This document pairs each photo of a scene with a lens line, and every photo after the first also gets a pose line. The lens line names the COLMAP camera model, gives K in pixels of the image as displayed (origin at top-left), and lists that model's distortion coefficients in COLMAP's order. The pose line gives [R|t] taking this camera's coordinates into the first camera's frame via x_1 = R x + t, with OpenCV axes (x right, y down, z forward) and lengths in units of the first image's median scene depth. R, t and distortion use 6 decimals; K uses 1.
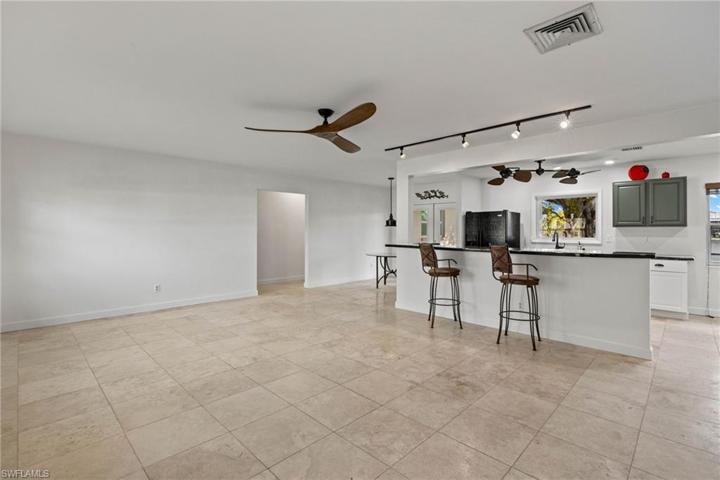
lens RADIAL K [[343.6, 0, 350.4], [0, 343.6, 234.0], [0, 0, 1]] dist [-0.001054, -0.000245]
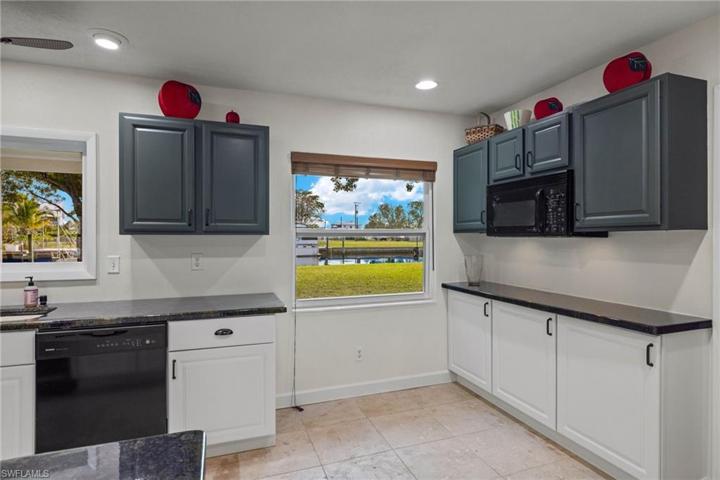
lens RADIAL K [[343.6, 0, 350.4], [0, 343.6, 234.0], [0, 0, 1]] dist [-0.001054, -0.000245]
pose [[0.415728, 0.005766, 0.909471, 0.574432], [0.003803, 0.999960, -0.008078, -0.017945], [-0.909481, 0.006817, 0.415689, 0.672080]]
